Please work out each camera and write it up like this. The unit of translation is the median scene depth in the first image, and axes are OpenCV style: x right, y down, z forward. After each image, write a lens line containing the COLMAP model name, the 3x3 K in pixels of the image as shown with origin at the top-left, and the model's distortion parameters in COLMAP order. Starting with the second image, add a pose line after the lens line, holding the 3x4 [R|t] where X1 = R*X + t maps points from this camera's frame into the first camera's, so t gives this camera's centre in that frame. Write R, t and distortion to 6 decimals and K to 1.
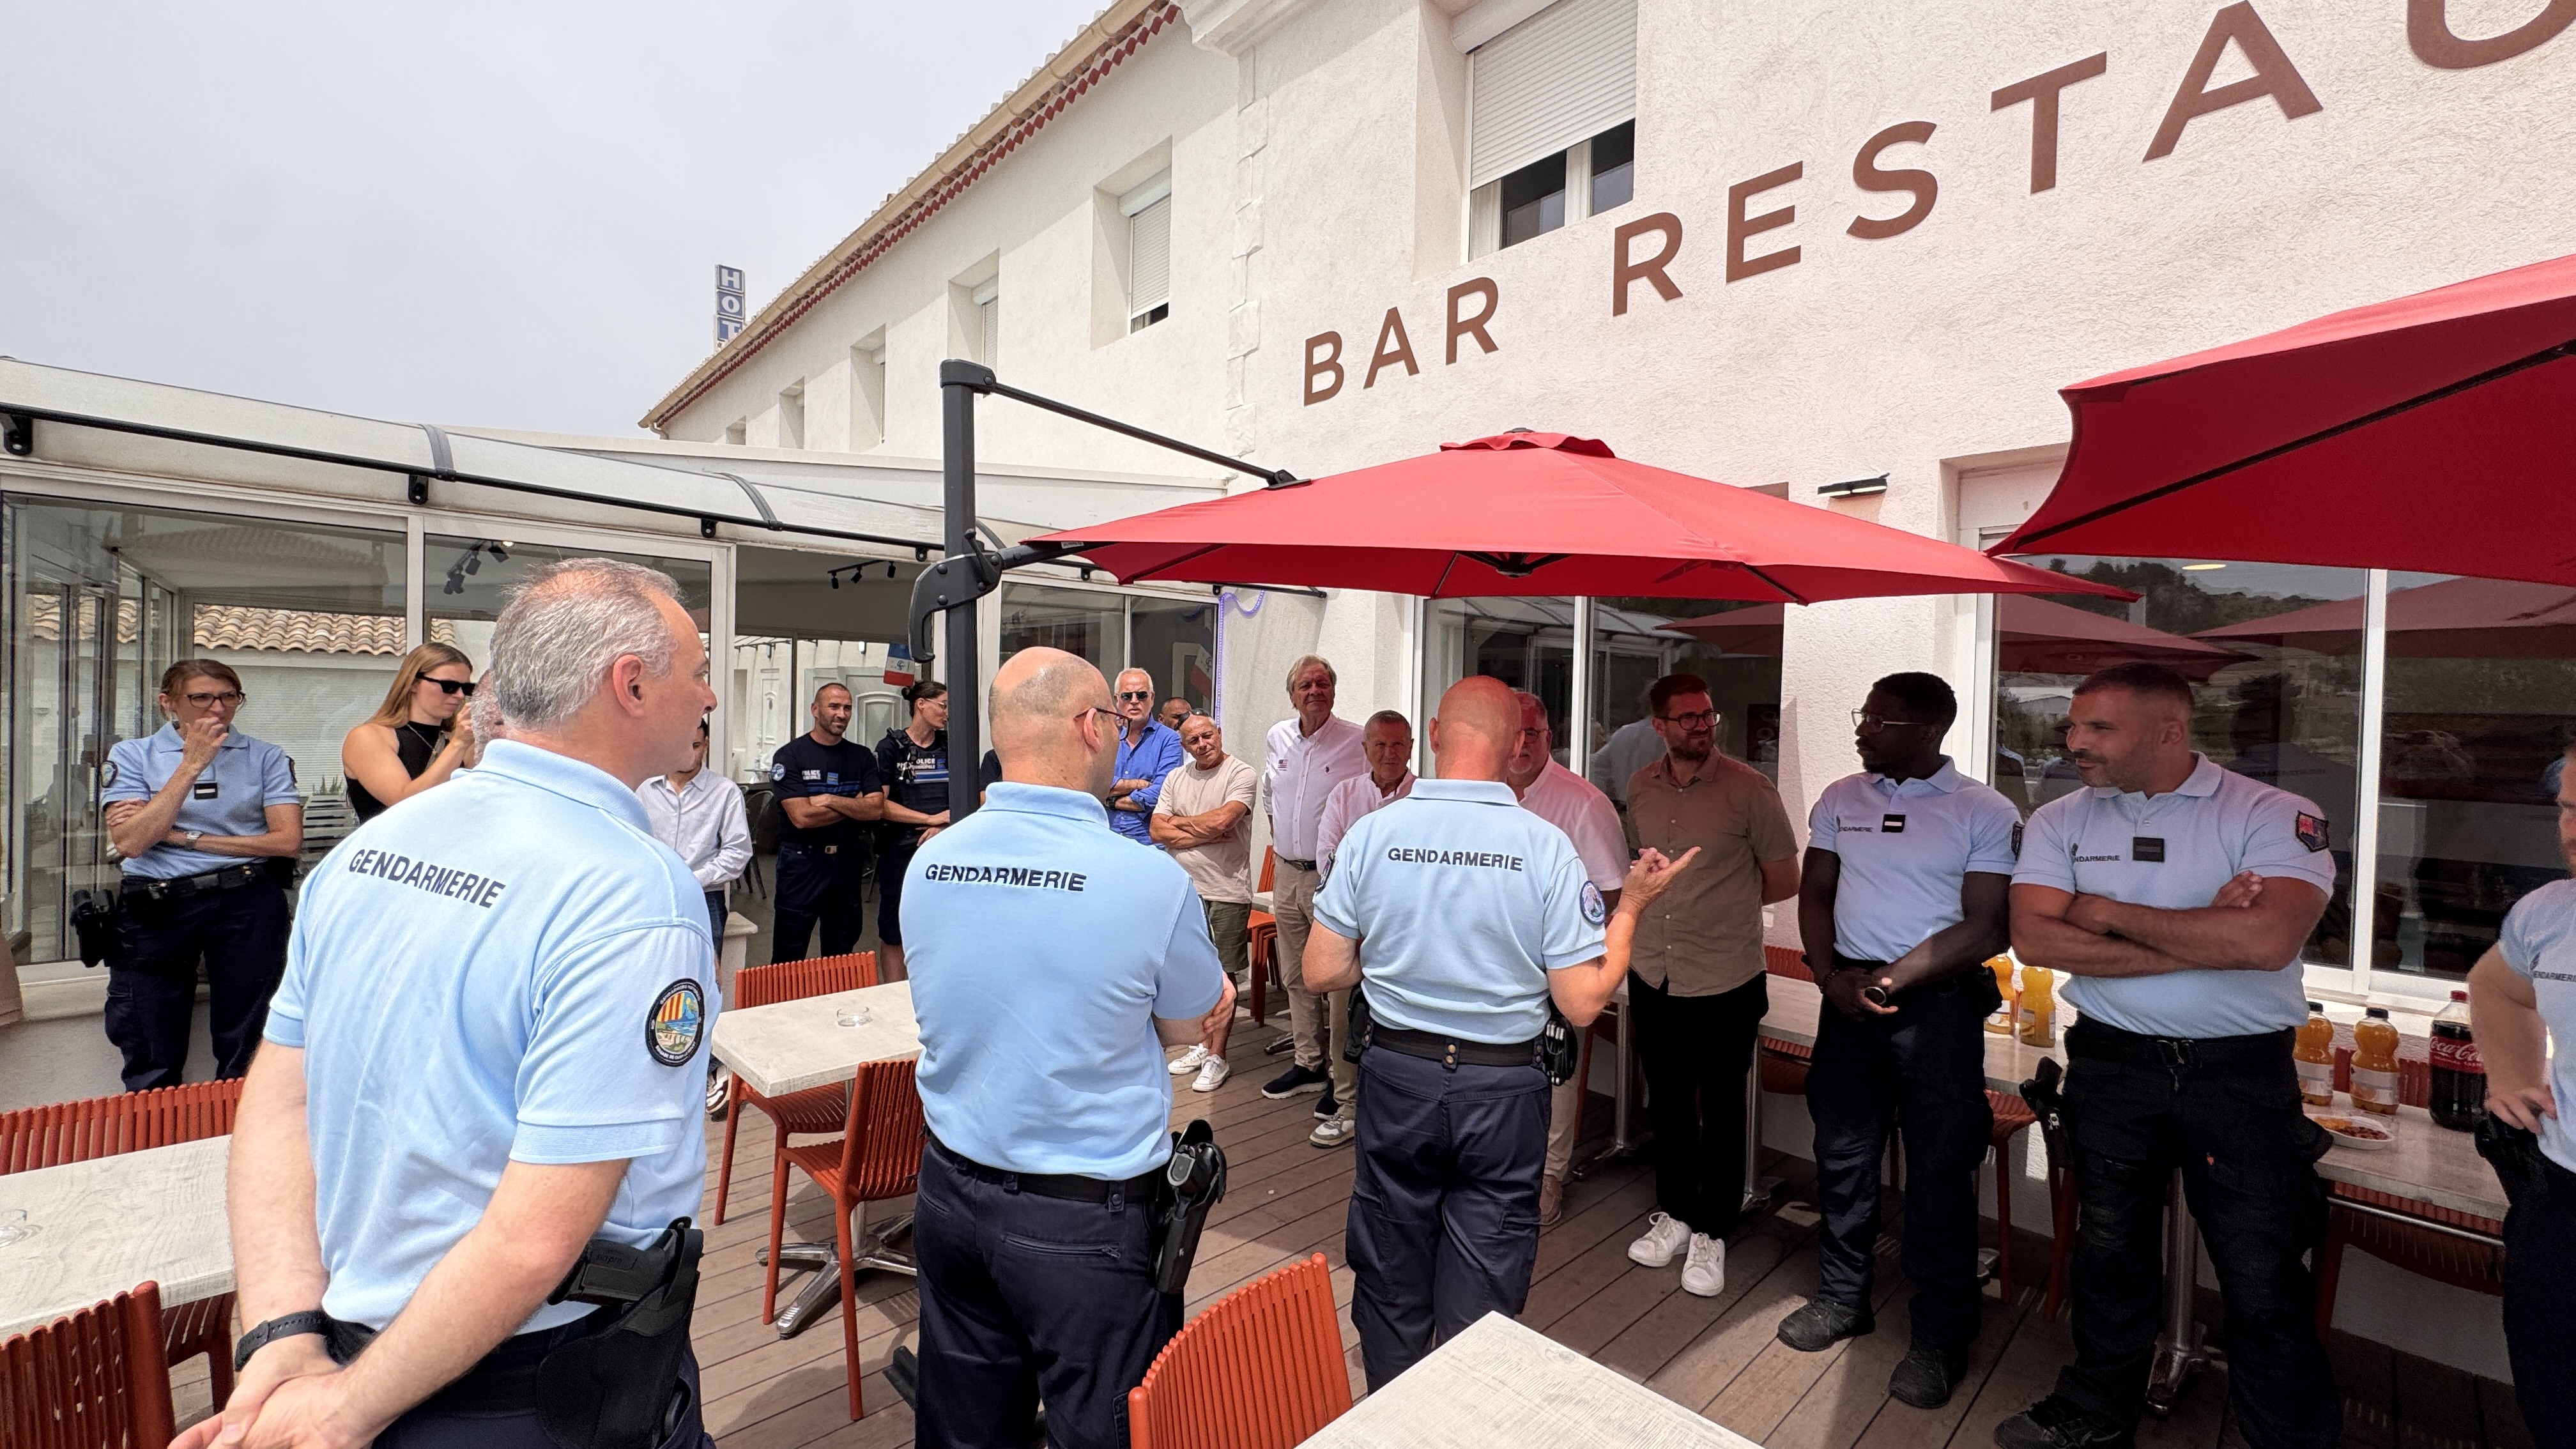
lens RADIAL K [[1026.1, 0, 1288.0], [0, 1026.1, 724.5], [0, 0, 1]] dist [0.000644, 0.000254]
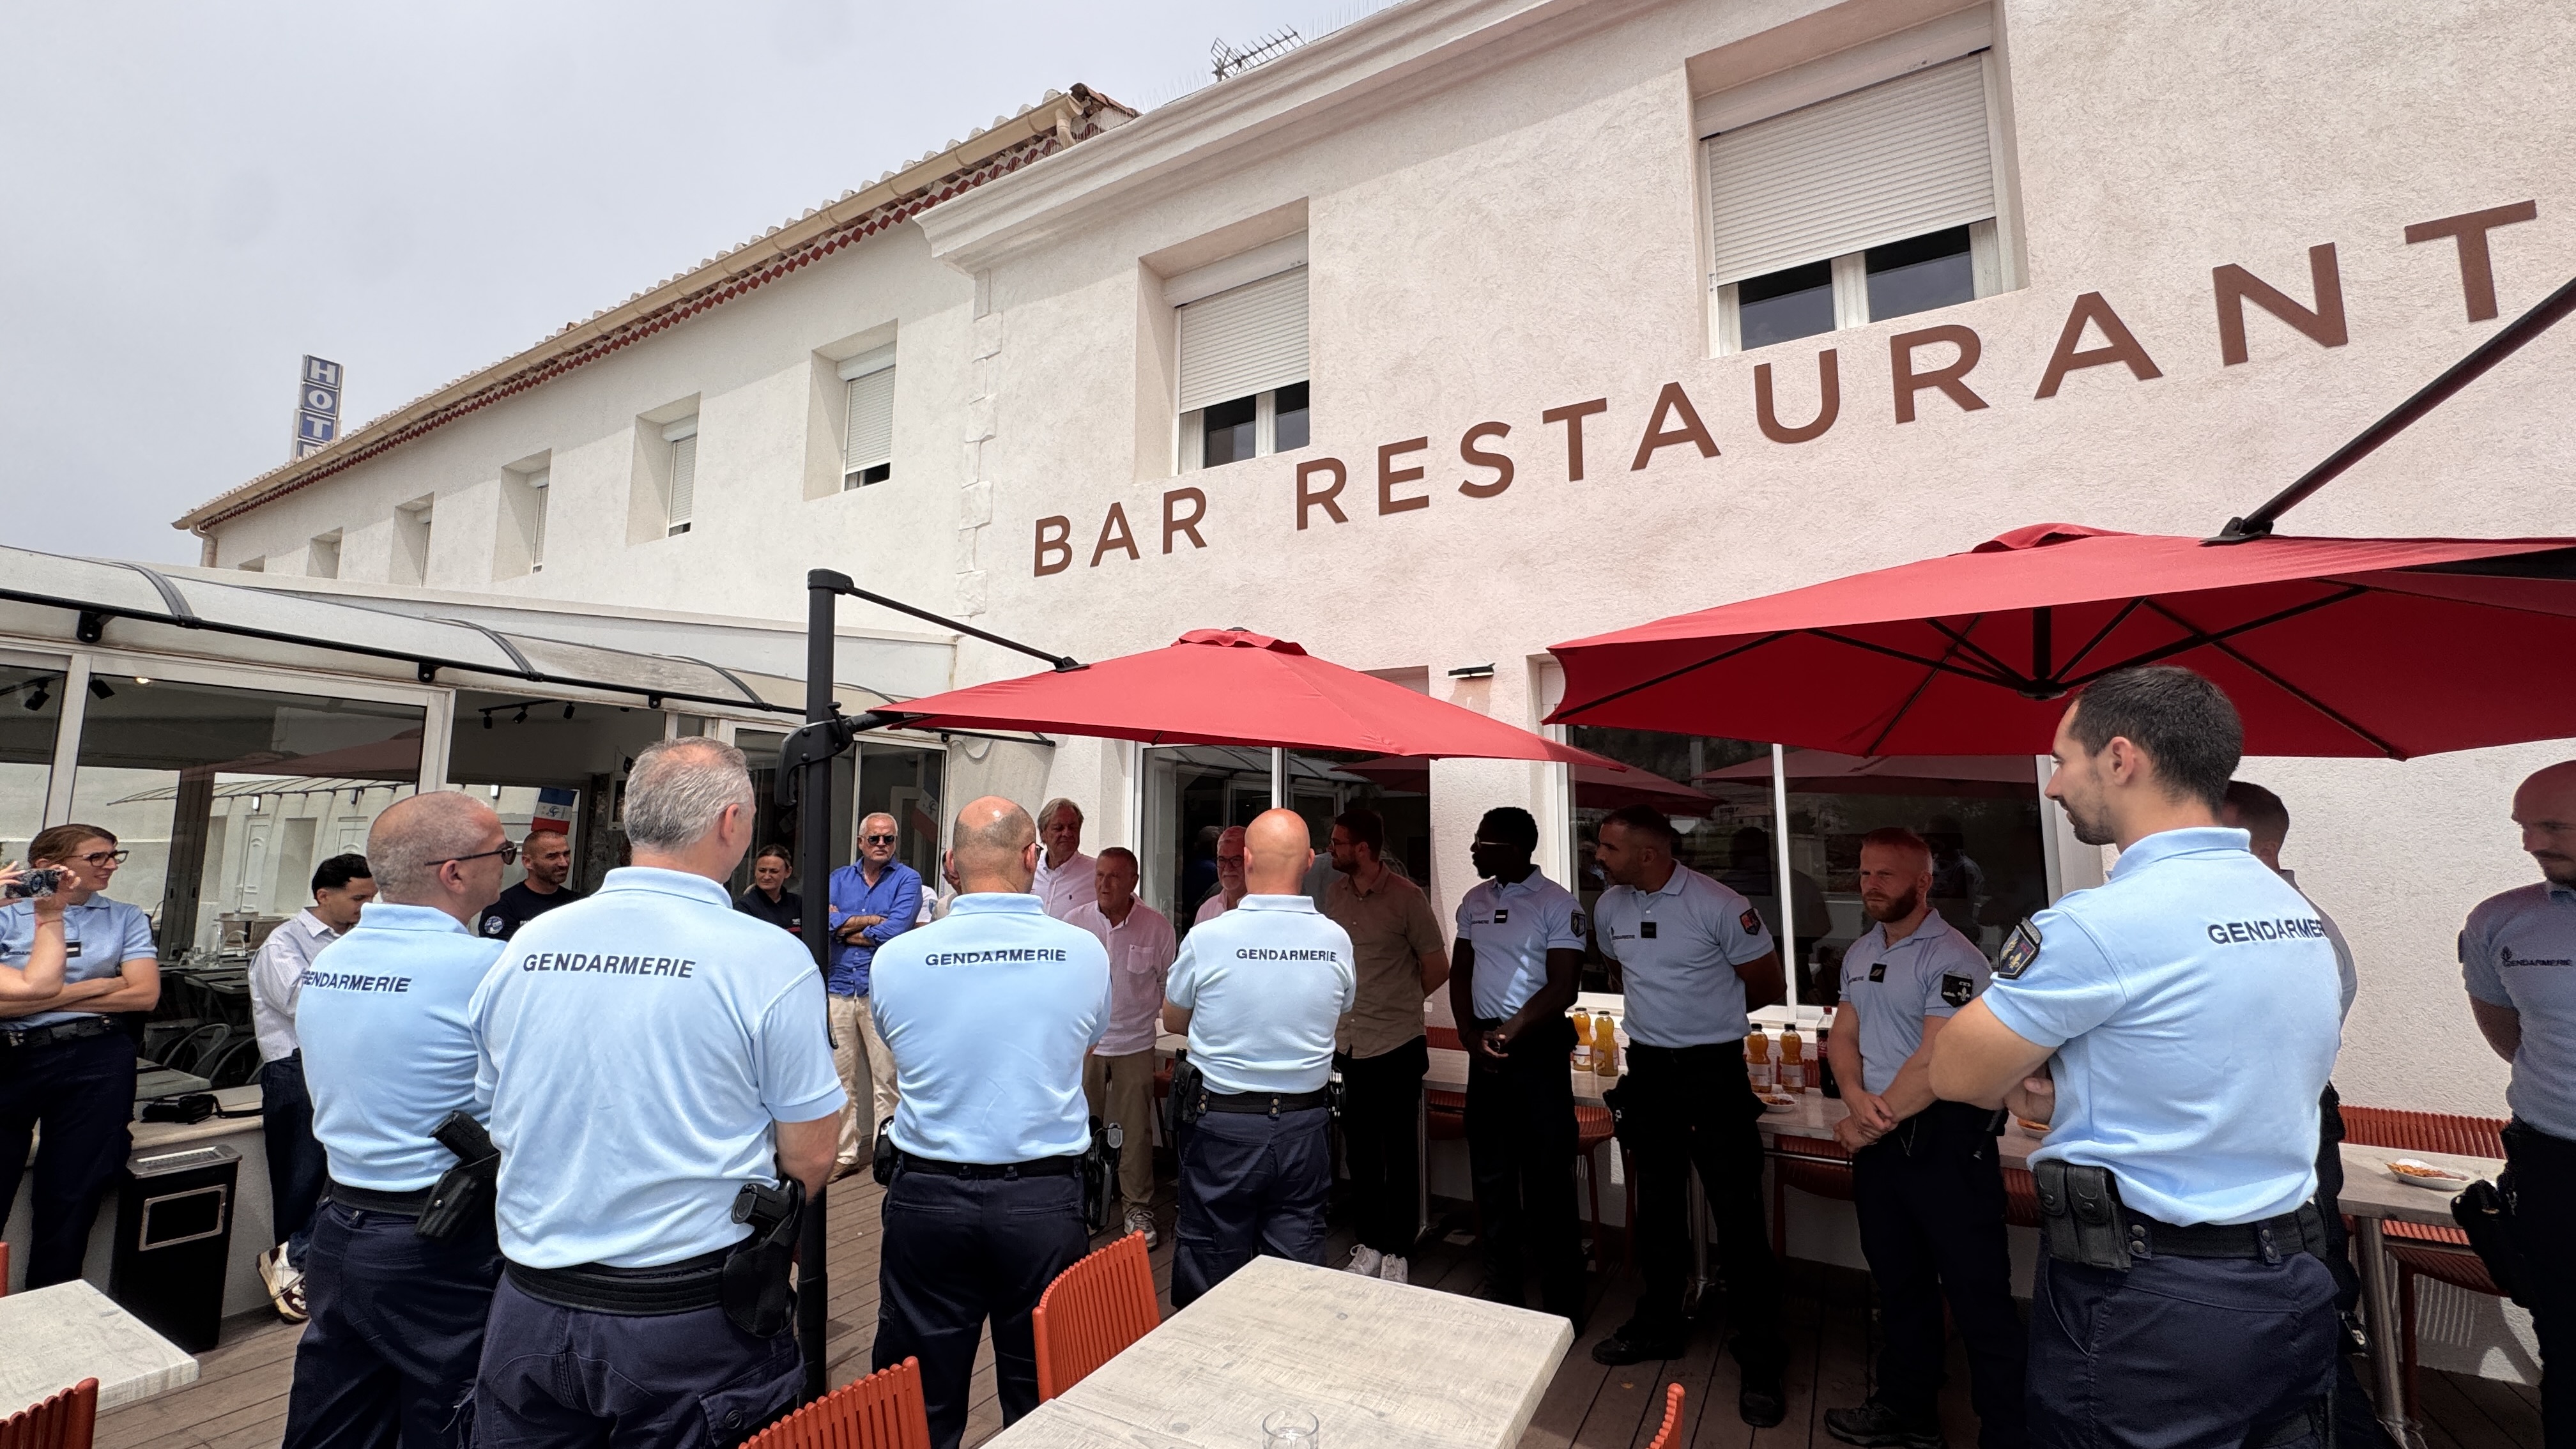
lens RADIAL K [[1026.1, 0, 1288.0], [0, 1026.1, 724.5], [0, 0, 1]] dist [0.000644, 0.000254]
pose [[0.953452, 0.015887, 0.301127, -0.068862], [0.025492, 0.990790, -0.132985, 0.008693], [-0.300466, 0.134471, 0.944266, -0.155382]]
